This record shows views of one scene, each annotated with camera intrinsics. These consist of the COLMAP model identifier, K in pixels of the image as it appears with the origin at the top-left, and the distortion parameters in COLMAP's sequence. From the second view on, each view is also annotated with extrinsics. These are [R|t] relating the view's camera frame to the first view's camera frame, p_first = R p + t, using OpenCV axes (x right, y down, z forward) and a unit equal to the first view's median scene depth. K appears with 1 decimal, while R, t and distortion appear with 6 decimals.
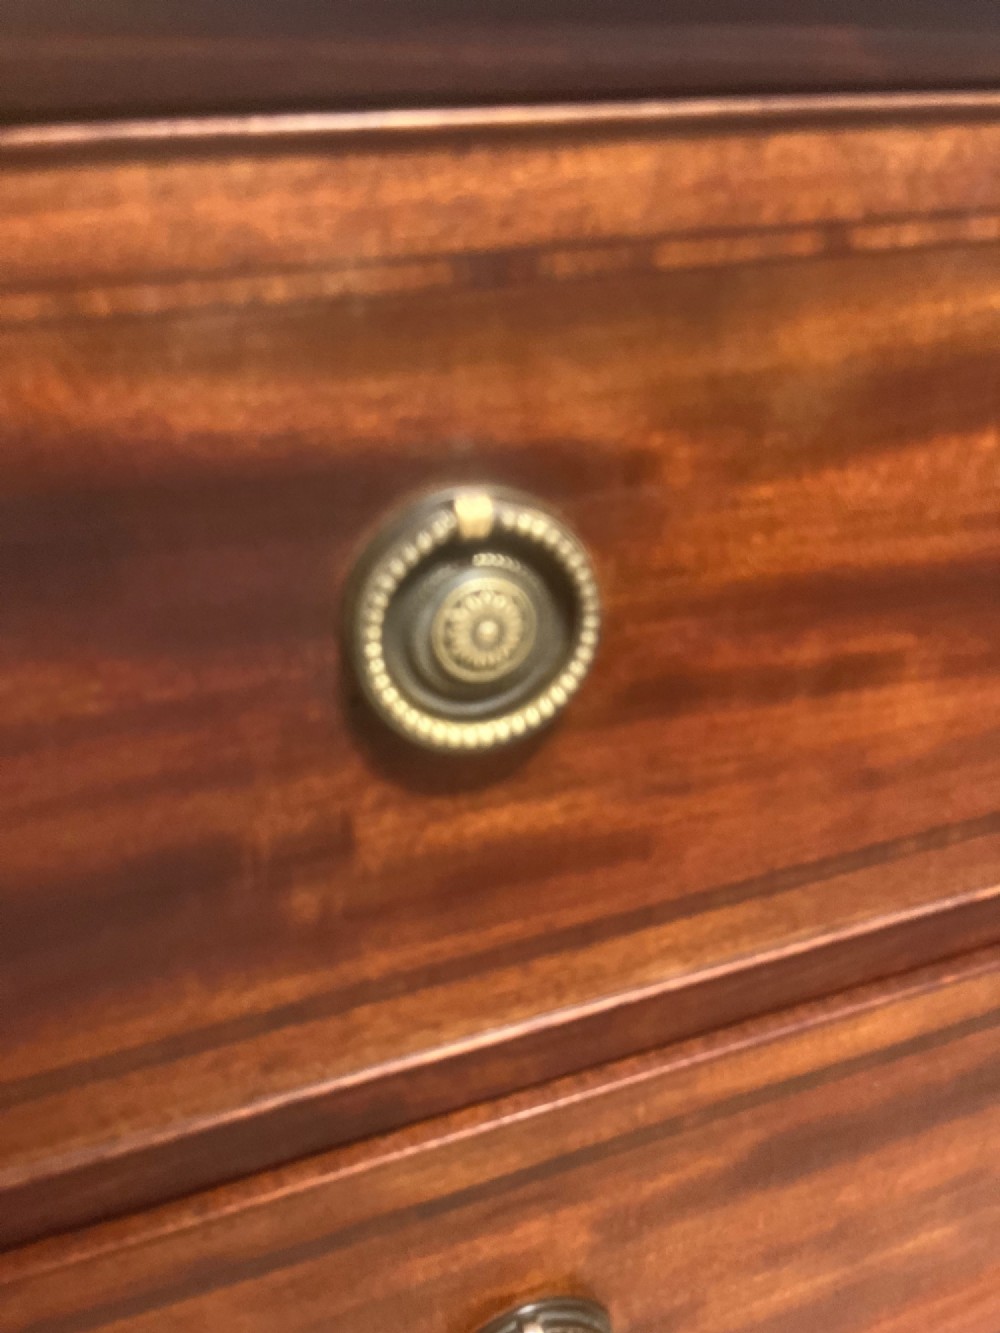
lens RADIAL K [[1008.3, 0, 506.1], [0, 1008.3, 675.4], [0, 0, 1]] dist [0.060912, -0.091522]
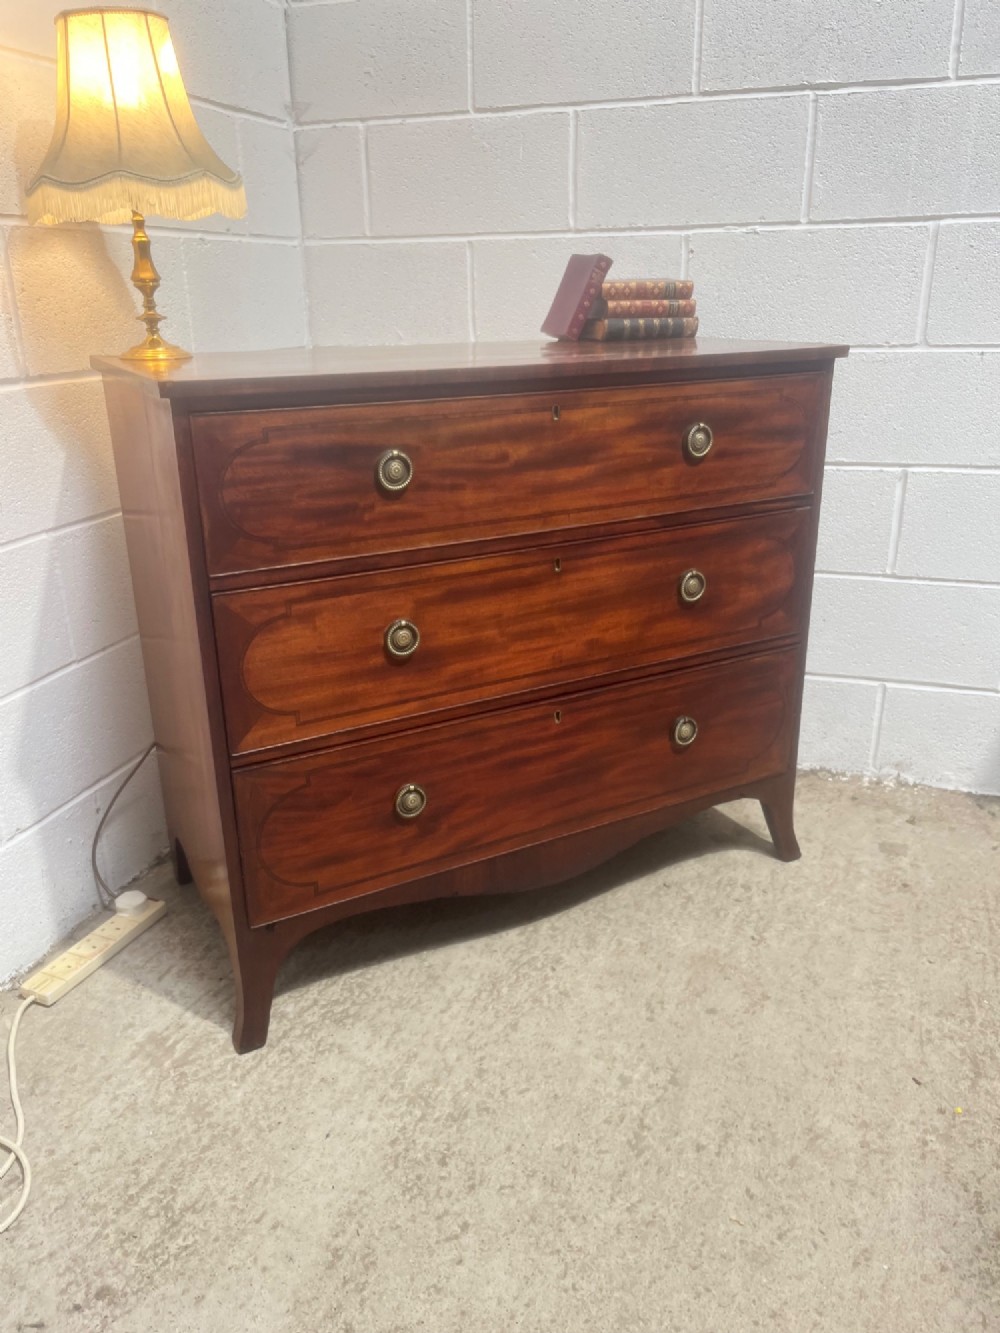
lens RADIAL K [[1008.3, 0, 489.0], [0, 1008.3, 662.1], [0, 0, 1]] dist [0.060912, -0.091522]
pose [[0.984645, -0.014612, 0.173956, -0.584014], [0.029543, 0.996065, -0.083559, 1.756133], [-0.172050, 0.087415, 0.981202, -5.464936]]
